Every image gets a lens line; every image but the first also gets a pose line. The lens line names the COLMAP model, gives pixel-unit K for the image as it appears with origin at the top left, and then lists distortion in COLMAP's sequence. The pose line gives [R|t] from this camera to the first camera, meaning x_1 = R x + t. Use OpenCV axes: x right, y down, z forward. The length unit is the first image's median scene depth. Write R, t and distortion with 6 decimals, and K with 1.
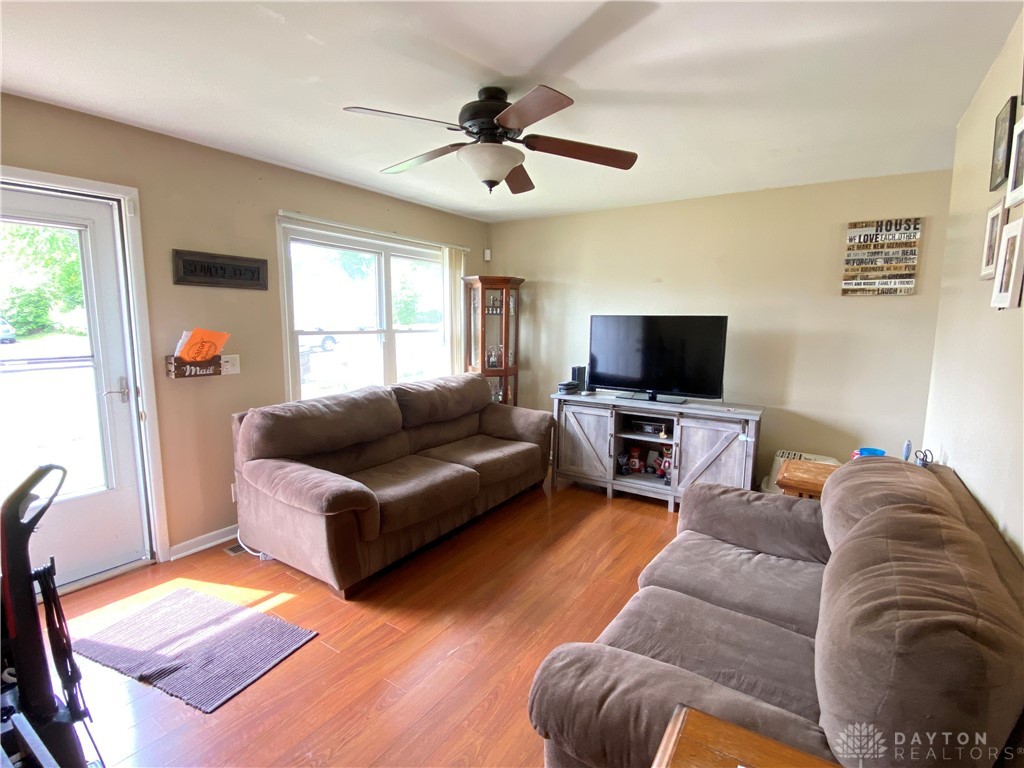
lens RADIAL K [[479.4, 0, 512.0], [0, 479.4, 384.0], [0, 0, 1]] dist [-0.001155, -0.000407]
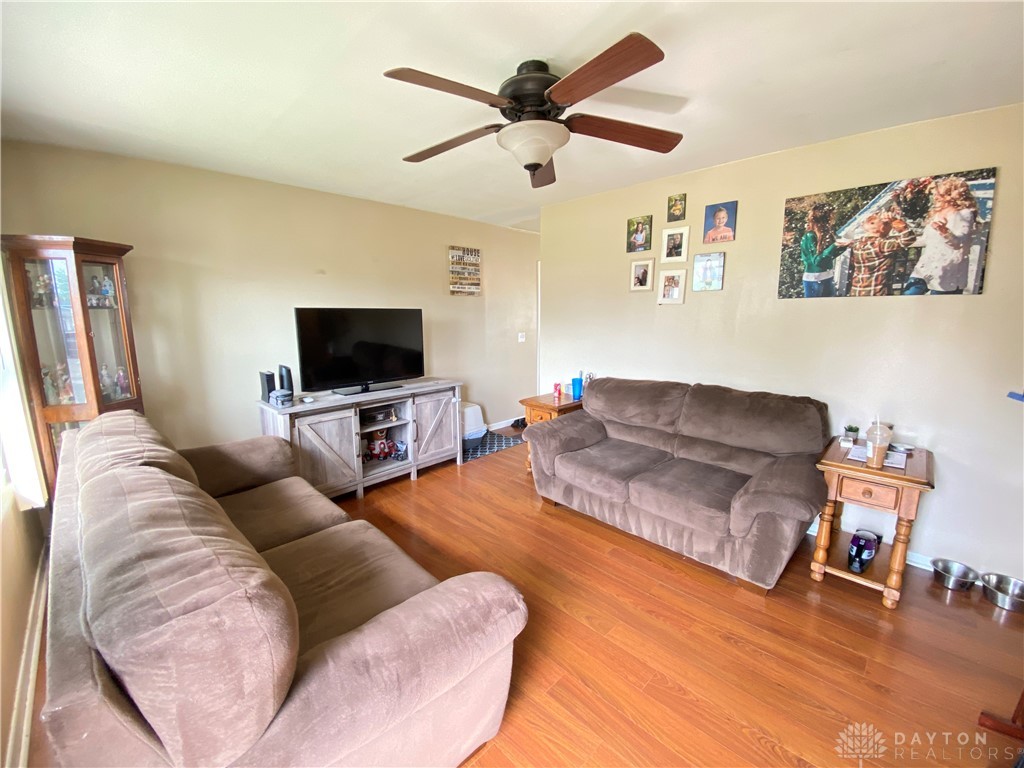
lens RADIAL K [[427.2, 0, 512.0], [0, 427.2, 384.0], [0, 0, 1]] dist [0.000281, -0.000233]
pose [[0.182661, -0.179500, 0.966651, -0.618456], [0.133462, 0.978619, 0.156503, -0.095649], [-0.974075, 0.100424, 0.202712, 0.577196]]
